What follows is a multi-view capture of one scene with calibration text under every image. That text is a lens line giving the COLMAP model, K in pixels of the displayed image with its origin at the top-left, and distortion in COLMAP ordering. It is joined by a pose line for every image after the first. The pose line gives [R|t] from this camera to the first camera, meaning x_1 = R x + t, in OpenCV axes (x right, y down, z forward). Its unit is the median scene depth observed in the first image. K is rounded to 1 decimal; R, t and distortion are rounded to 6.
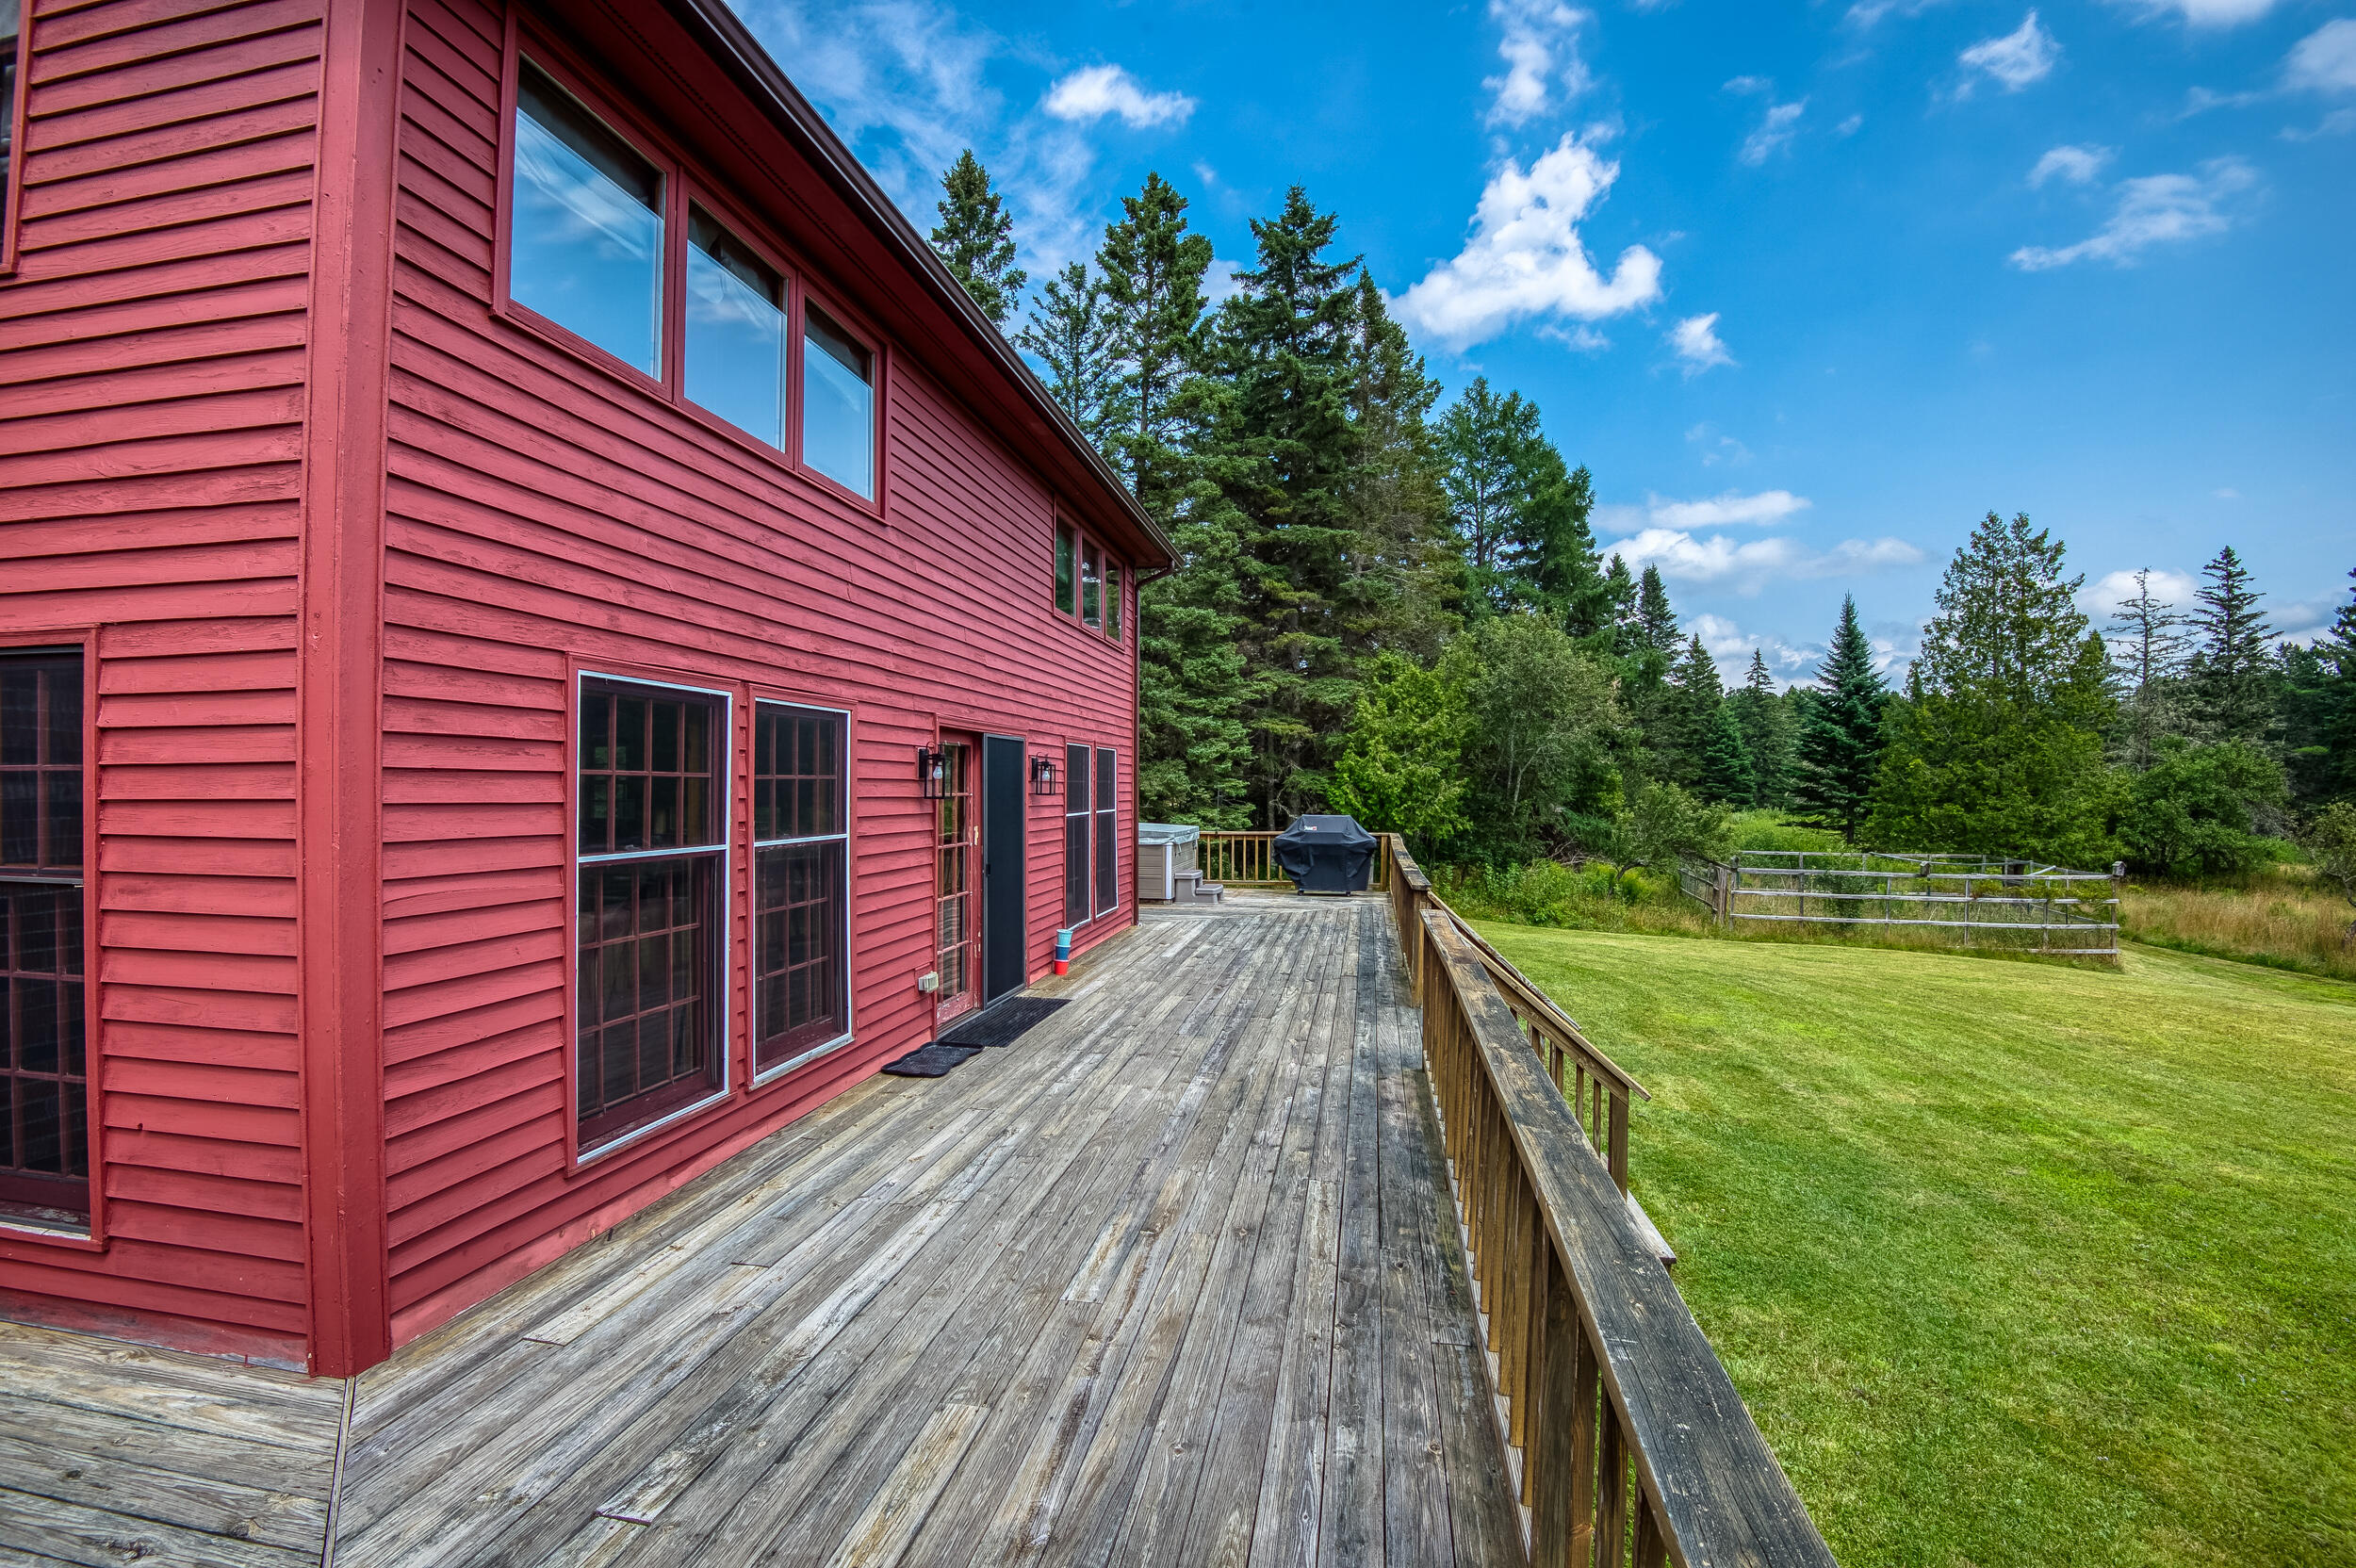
lens RADIAL K [[1087.8, 0, 1181.8], [0, 1087.8, 781.3], [0, 0, 1]] dist [-0.012488, -0.020697]
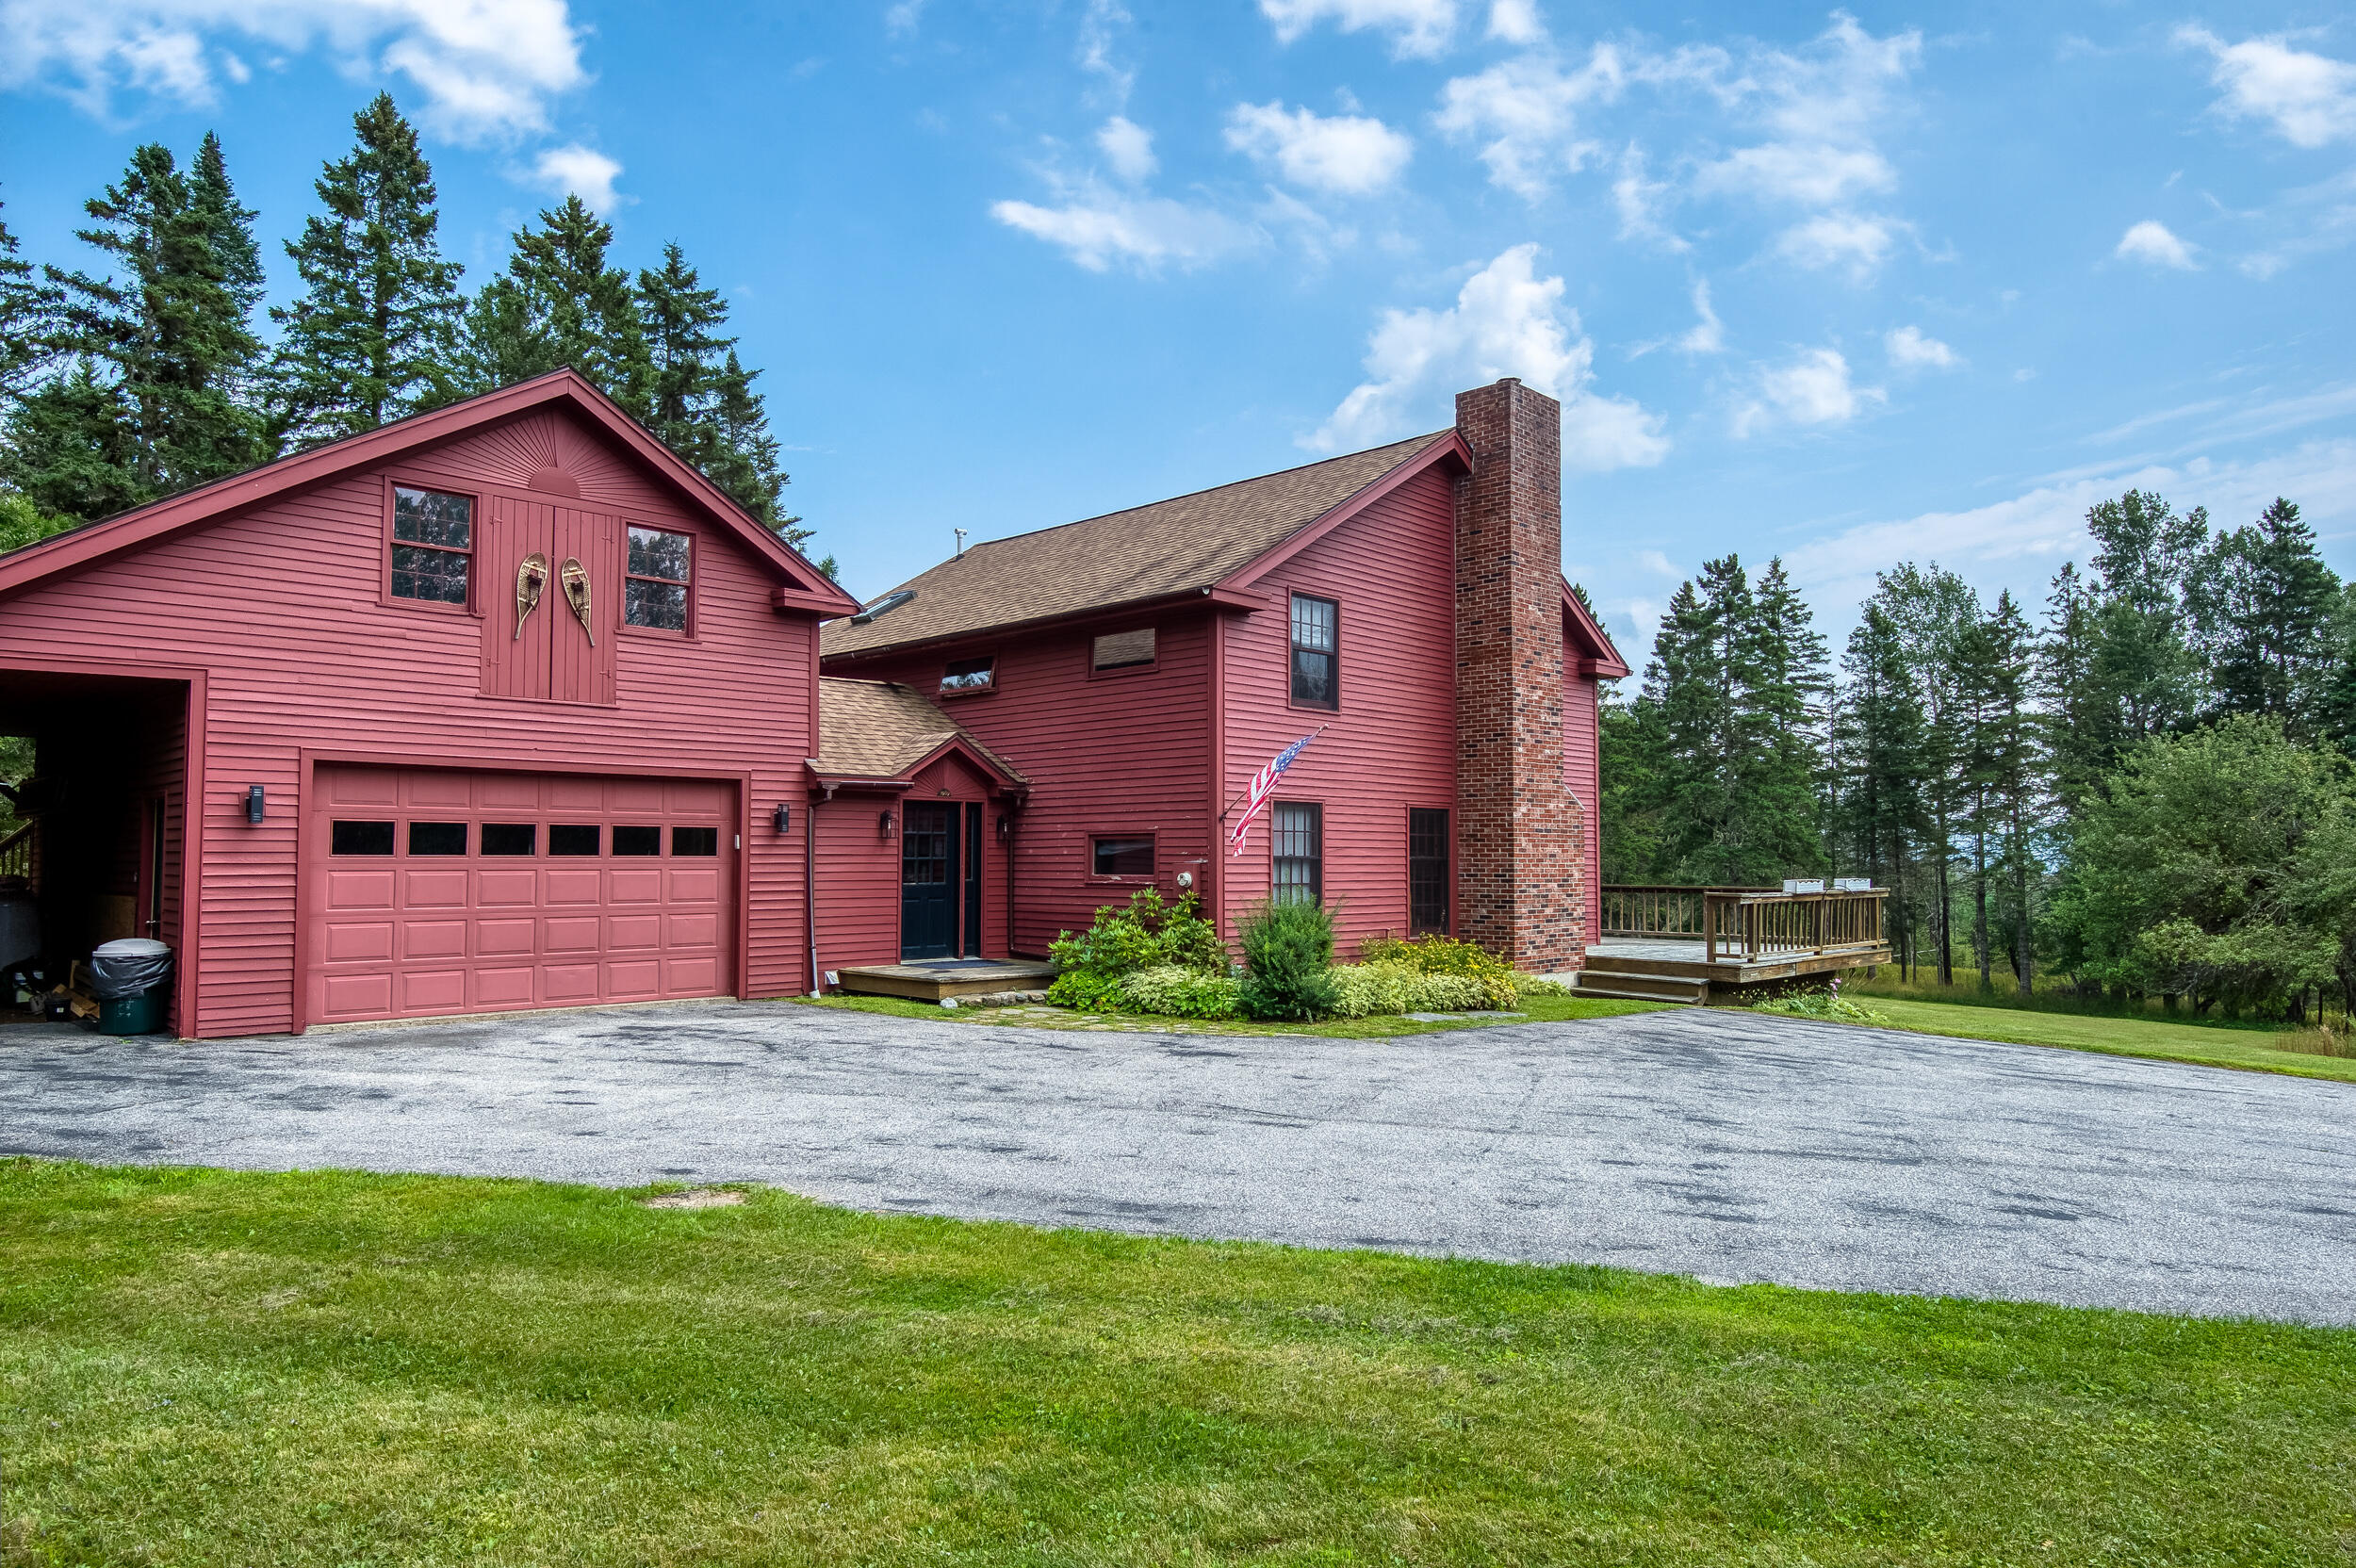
lens RADIAL K [[1461.3, 0, 1185.0], [0, 1461.3, 769.9], [0, 0, 1]] dist [0.035120, -0.055948]
pose [[0.568809, 0.048344, 0.821048, -0.771889], [-0.002482, 0.998367, -0.057065, 0.007216], [-0.822466, 0.030422, 0.568000, -0.149758]]
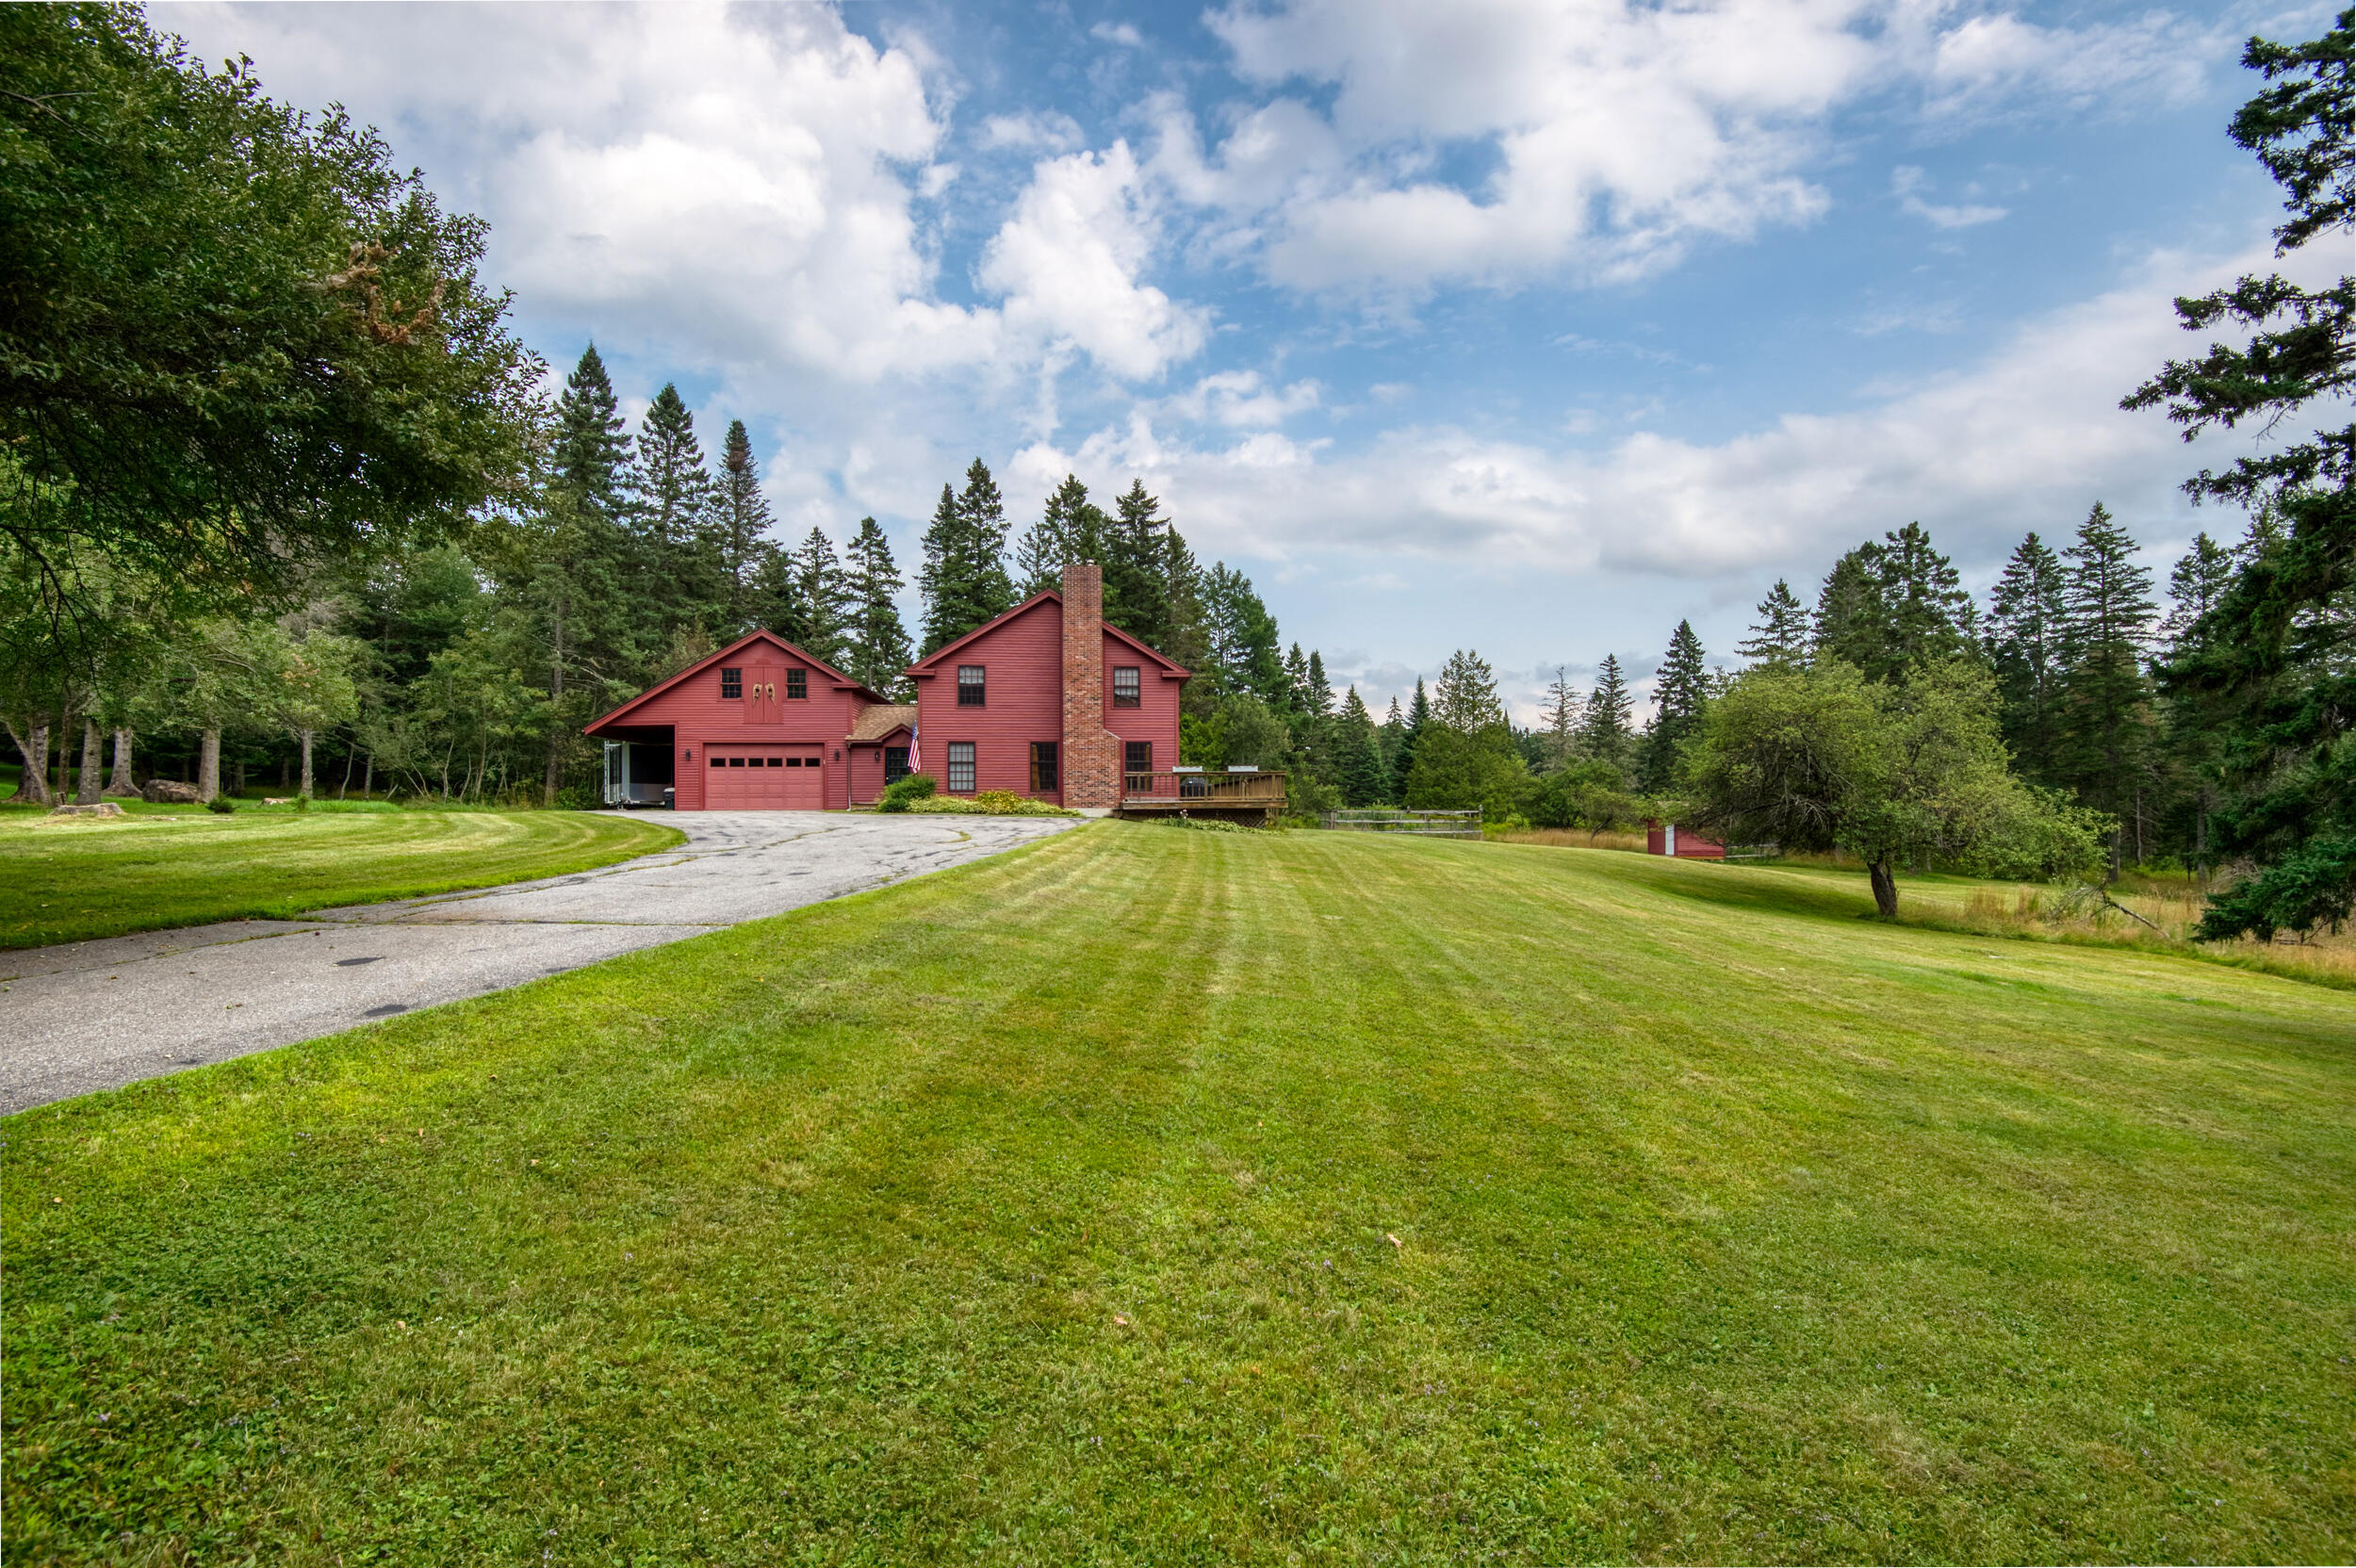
lens RADIAL K [[1087.8, 0, 1181.8], [0, 1087.8, 781.3], [0, 0, 1]] dist [-0.012488, -0.020697]
pose [[0.965412, -0.002463, 0.260719, -0.366681], [0.008017, 0.999763, -0.020241, 0.053629], [-0.260607, 0.021631, 0.965203, -1.025904]]
